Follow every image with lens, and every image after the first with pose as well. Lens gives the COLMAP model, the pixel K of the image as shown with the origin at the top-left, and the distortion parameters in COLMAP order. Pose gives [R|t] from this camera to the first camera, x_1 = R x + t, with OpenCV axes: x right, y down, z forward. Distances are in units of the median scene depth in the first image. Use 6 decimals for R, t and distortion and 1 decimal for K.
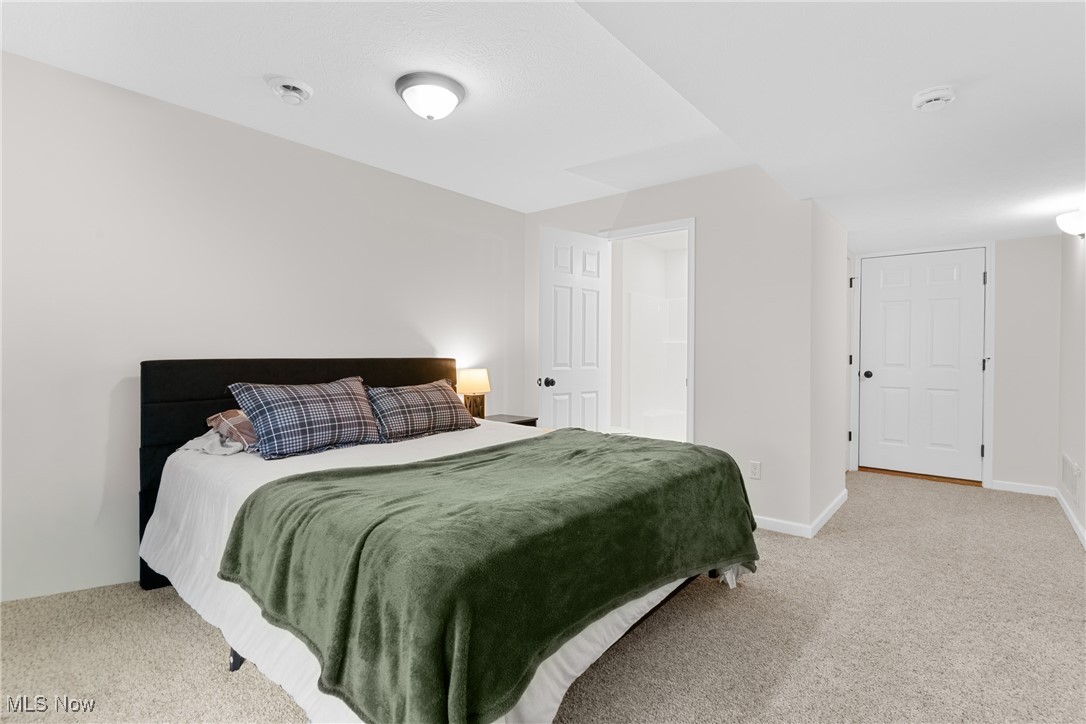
lens RADIAL K [[523.7, 0, 541.9], [0, 523.7, 358.8], [0, 0, 1]] dist [0.004720, 0.000587]
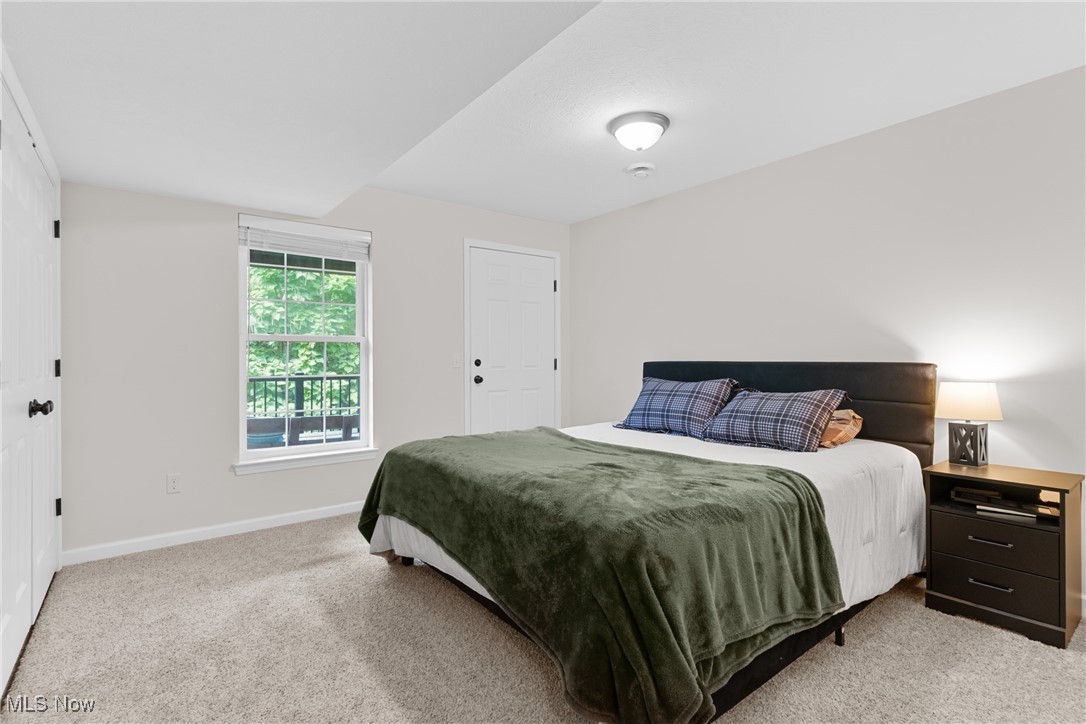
lens RADIAL K [[523.7, 0, 542.7], [0, 523.7, 358.6], [0, 0, 1]] dist [0.004720, 0.000587]
pose [[-0.232709, 0.003054, -0.972542, 0.828228], [-0.004059, 0.999983, 0.004111, -0.009822], [0.972538, 0.004904, -0.232693, 0.938570]]
